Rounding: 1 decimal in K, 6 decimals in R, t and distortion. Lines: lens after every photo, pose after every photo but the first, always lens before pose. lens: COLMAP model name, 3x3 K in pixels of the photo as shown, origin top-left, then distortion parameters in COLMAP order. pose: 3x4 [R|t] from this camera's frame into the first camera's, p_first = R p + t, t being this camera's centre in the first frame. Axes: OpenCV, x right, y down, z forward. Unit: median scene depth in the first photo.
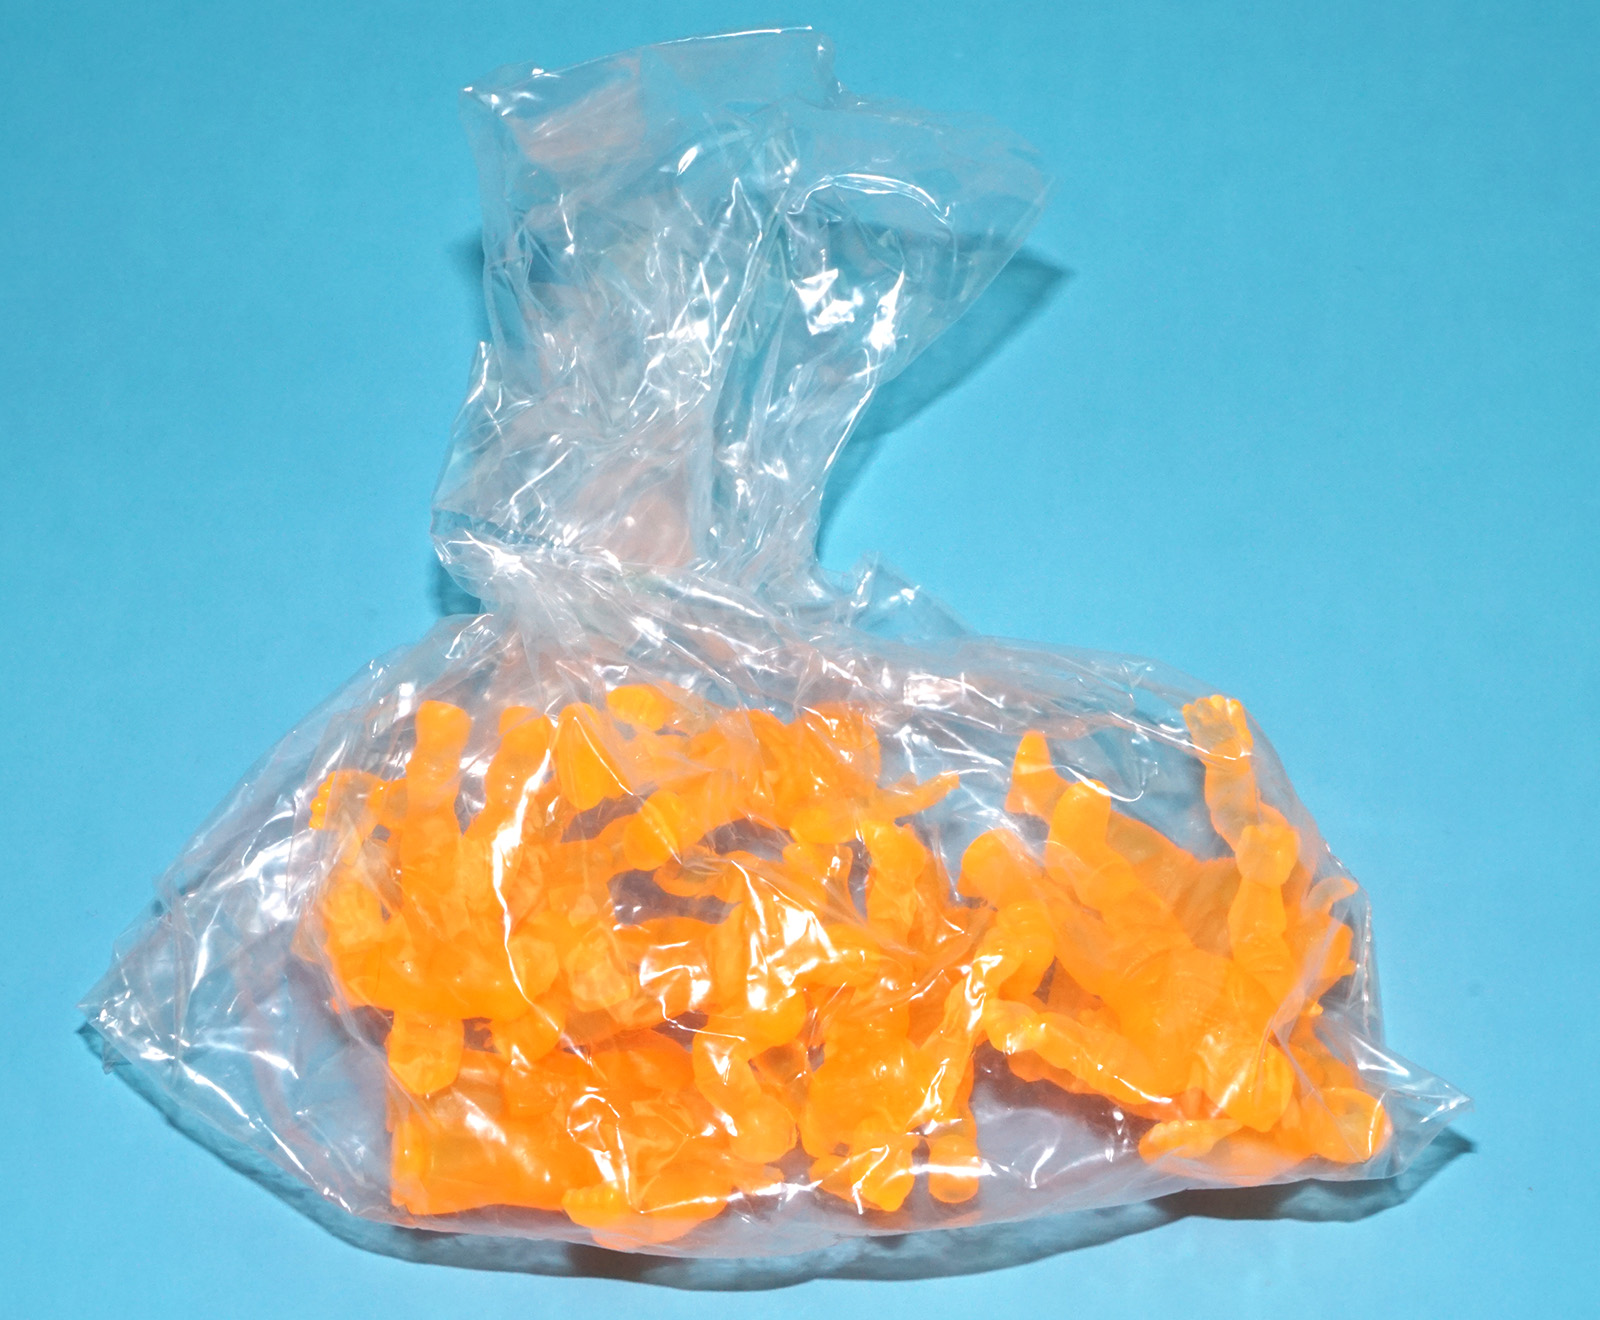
lens RADIAL K [[4371.8, 0, 800.0], [0, 4371.8, 660.0], [0, 0, 1]] dist [0.065358, 0.155703]
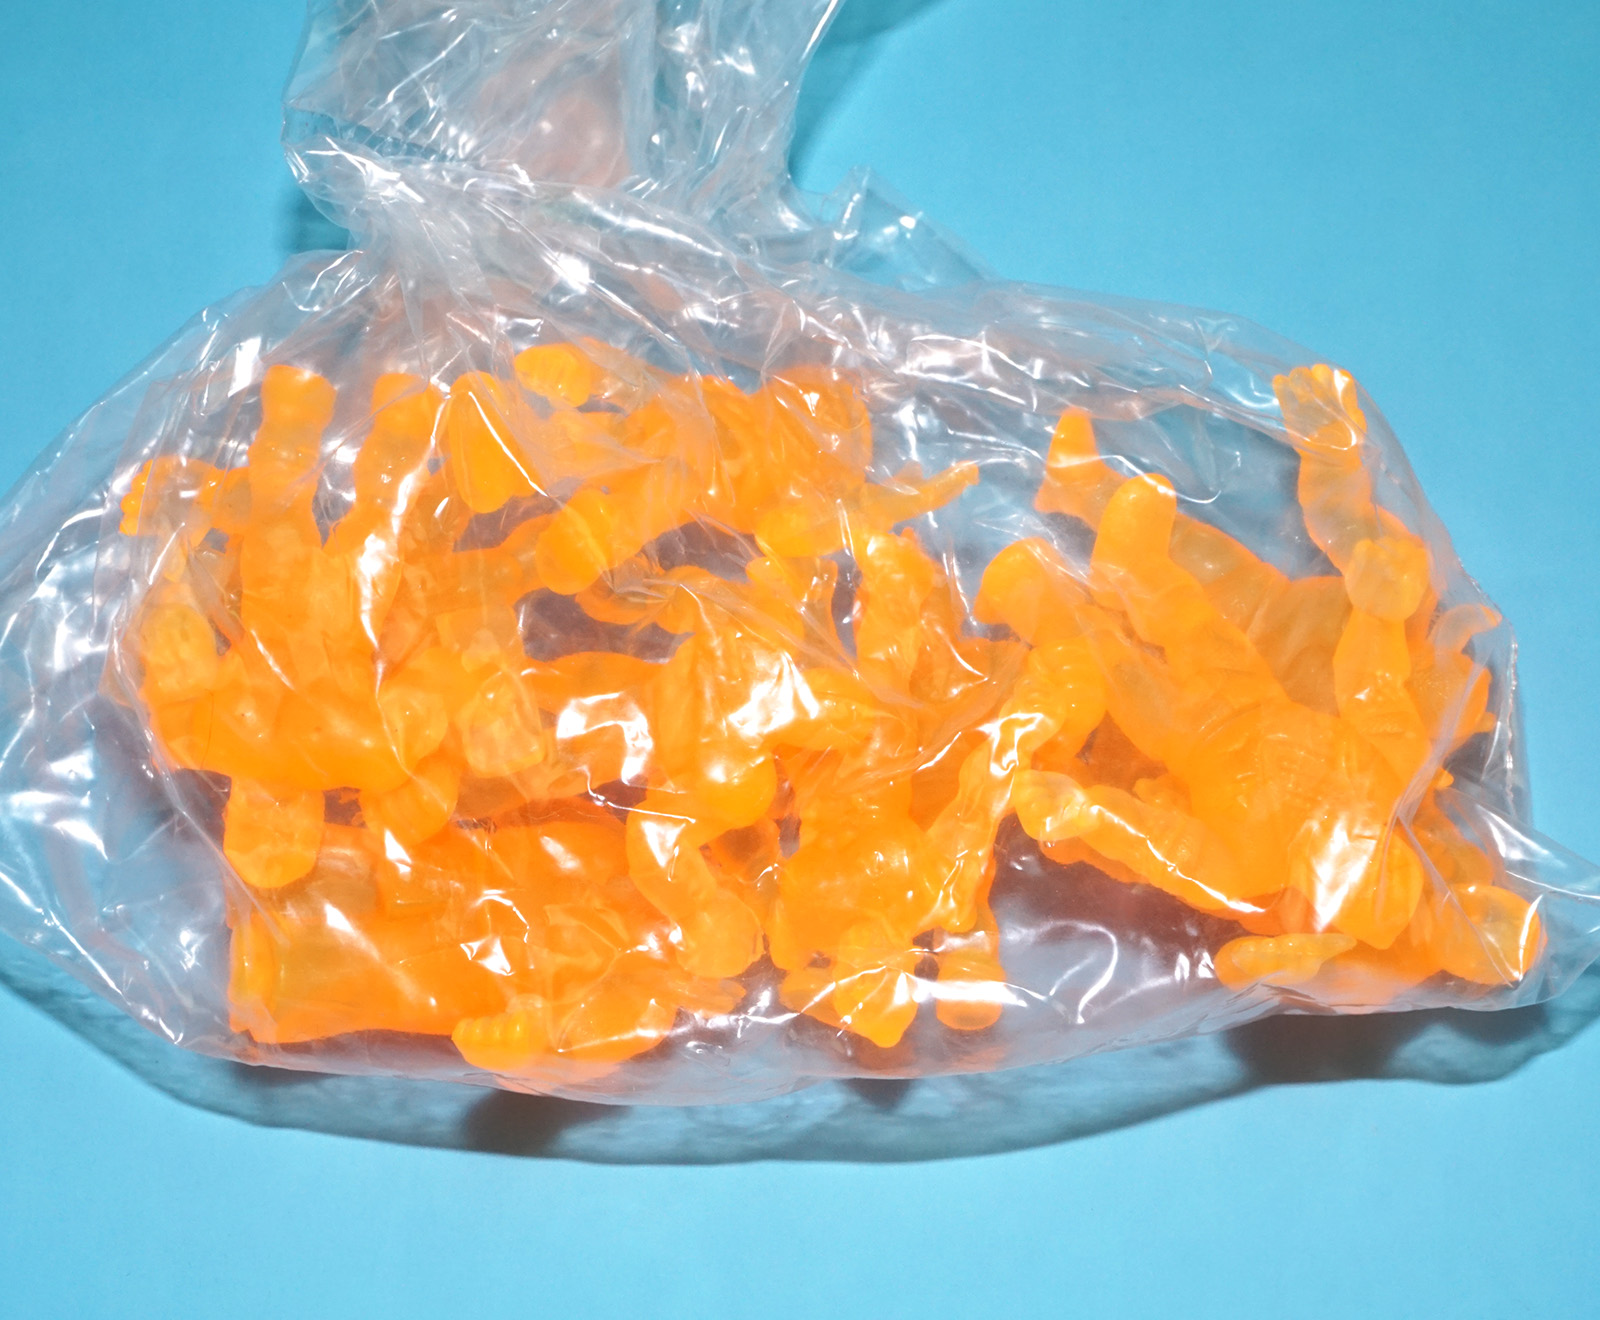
lens RADIAL K [[4371.8, 0, 800.0], [0, 4371.8, 660.0], [0, 0, 1]] dist [0.065358, 0.155703]
pose [[0.999881, 0.005092, 0.014553, -0.005613], [-0.006433, 0.995586, 0.093638, -0.011492], [-0.014012, -0.093721, 0.995500, 0.245403]]
